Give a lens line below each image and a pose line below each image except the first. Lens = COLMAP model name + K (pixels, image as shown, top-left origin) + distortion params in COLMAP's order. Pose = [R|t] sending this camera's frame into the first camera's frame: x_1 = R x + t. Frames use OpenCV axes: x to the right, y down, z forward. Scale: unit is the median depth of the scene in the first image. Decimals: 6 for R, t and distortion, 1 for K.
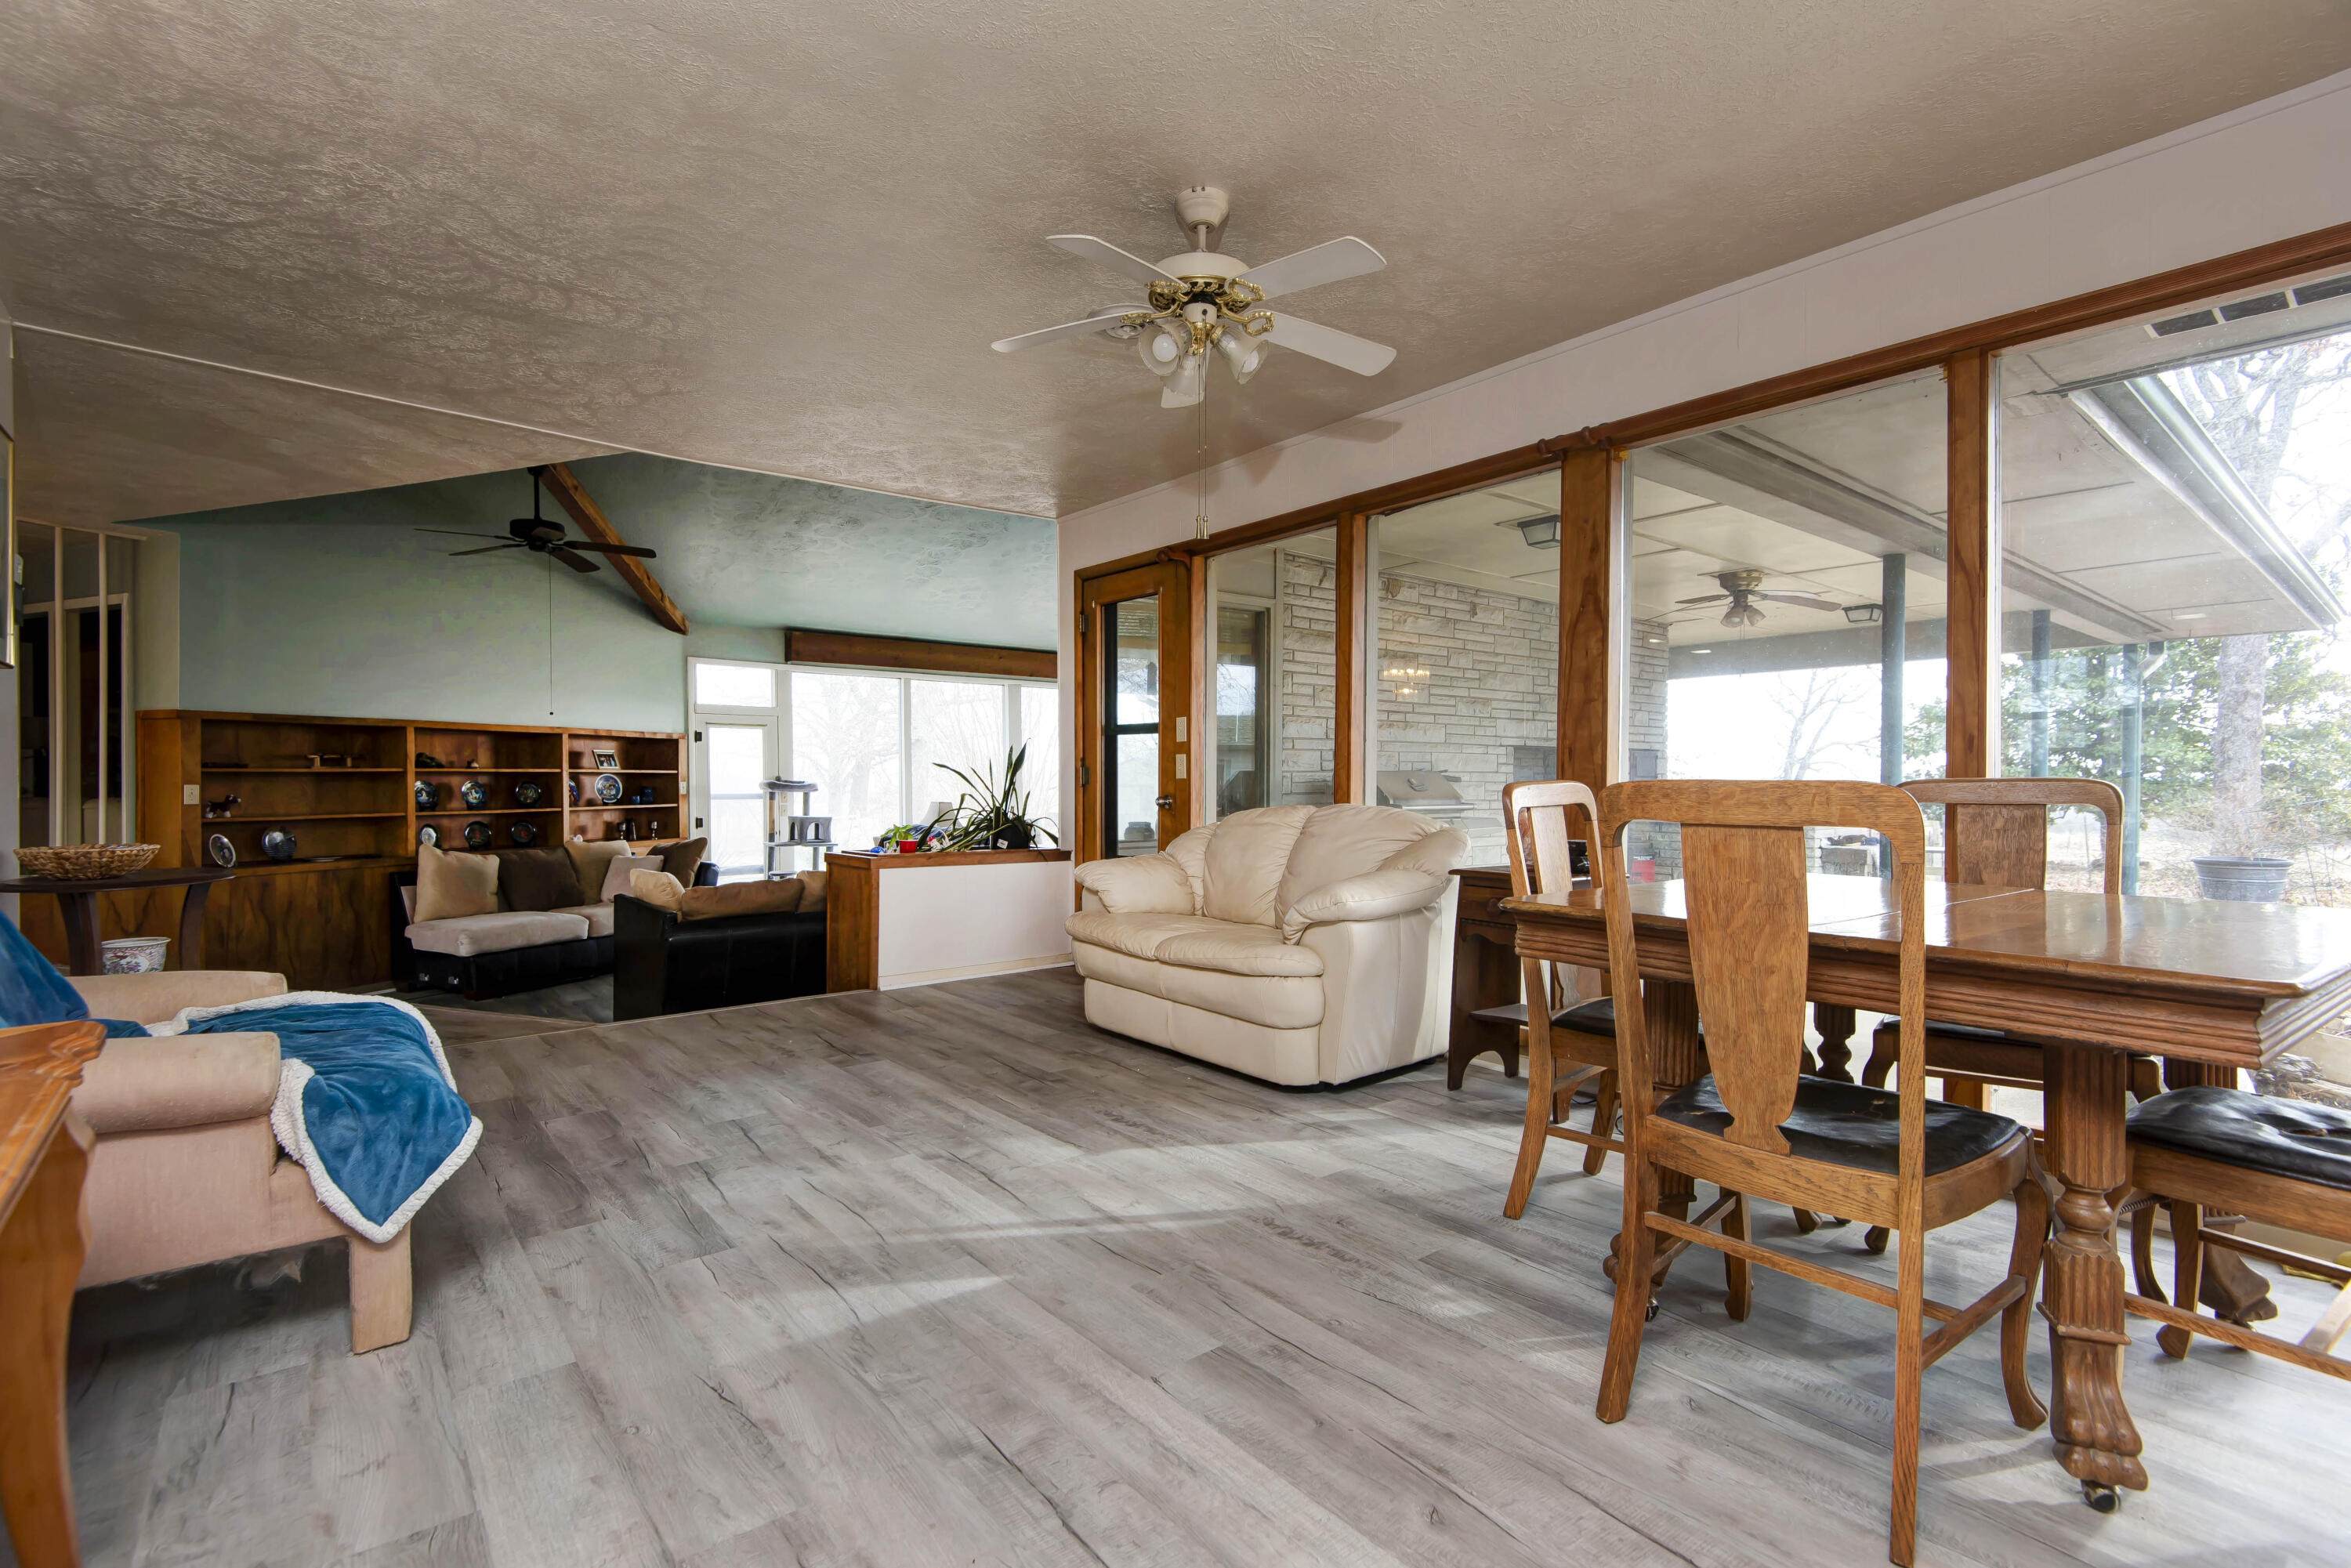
lens RADIAL K [[1062.4, 0, 1156.8], [0, 1062.4, 788.2], [0, 0, 1]] dist [0.019187, 0.000089]
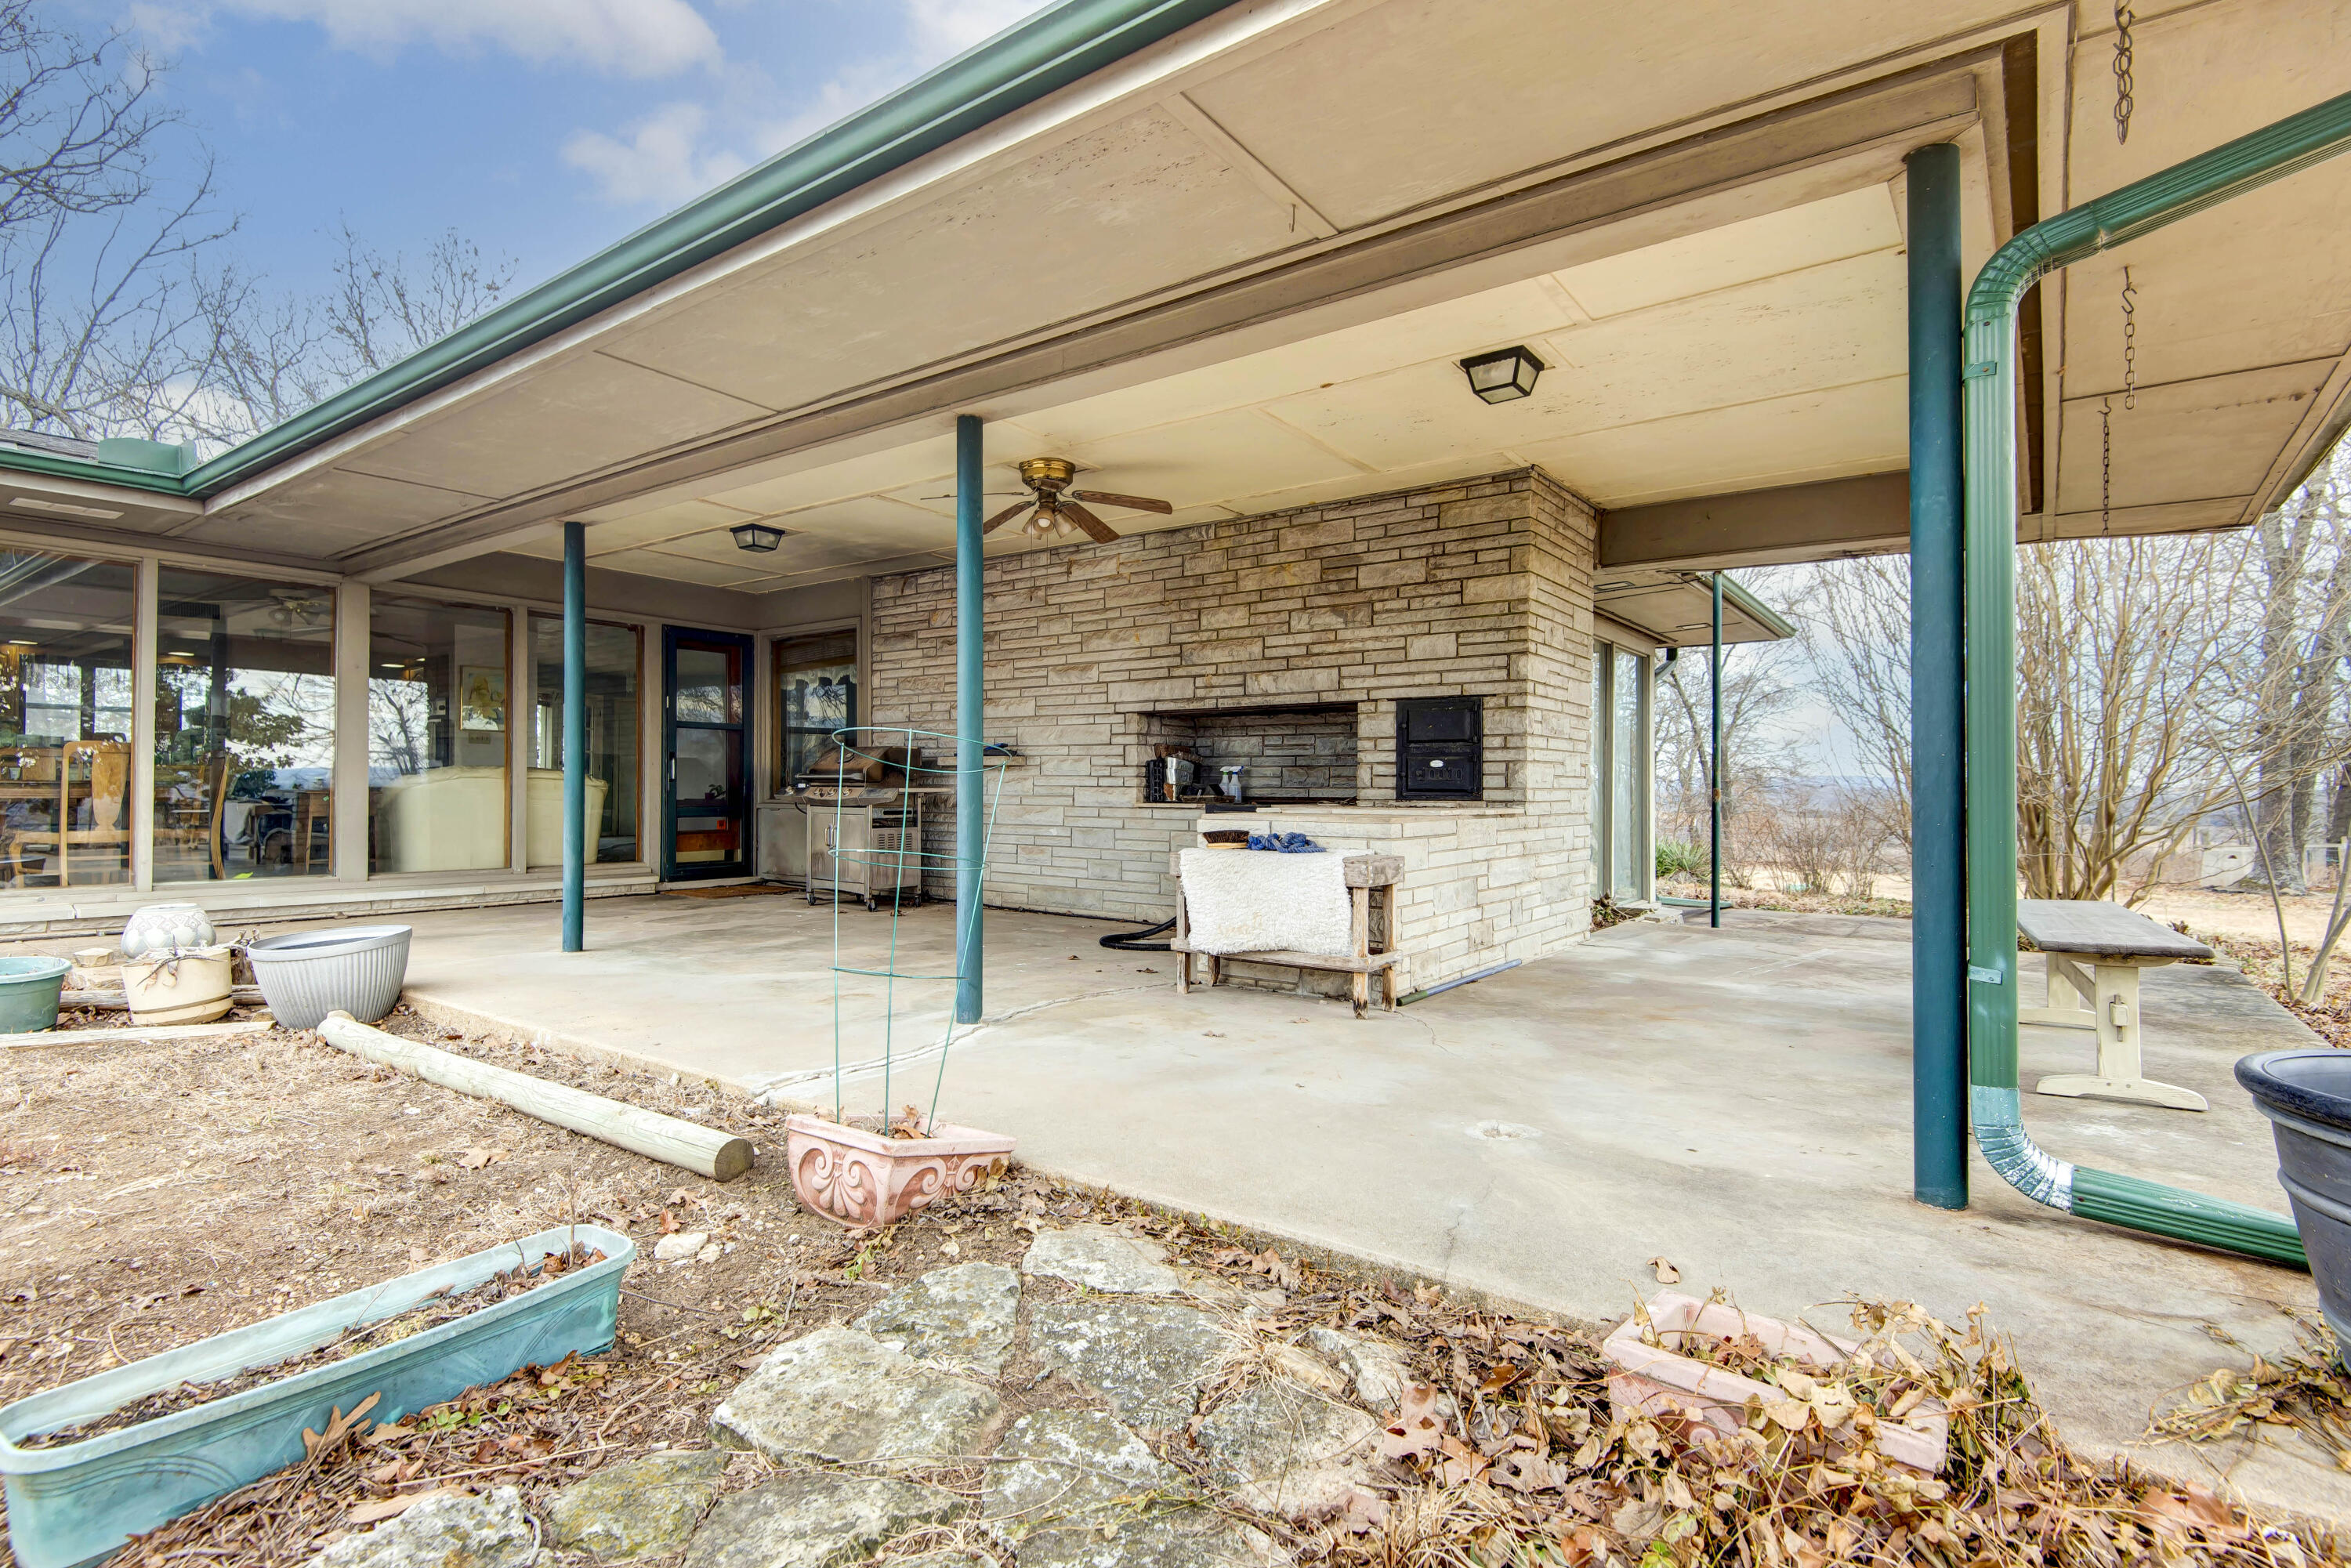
lens RADIAL K [[1089.8, 0, 1135.4], [0, 1089.8, 759.3], [0, 0, 1]] dist [0.000286, 0.000266]
pose [[0.261291, -0.011908, -0.965187, 3.075013], [-0.004766, 0.999896, -0.013626, 0.024442], [0.965248, 0.008160, 0.261207, 2.041173]]
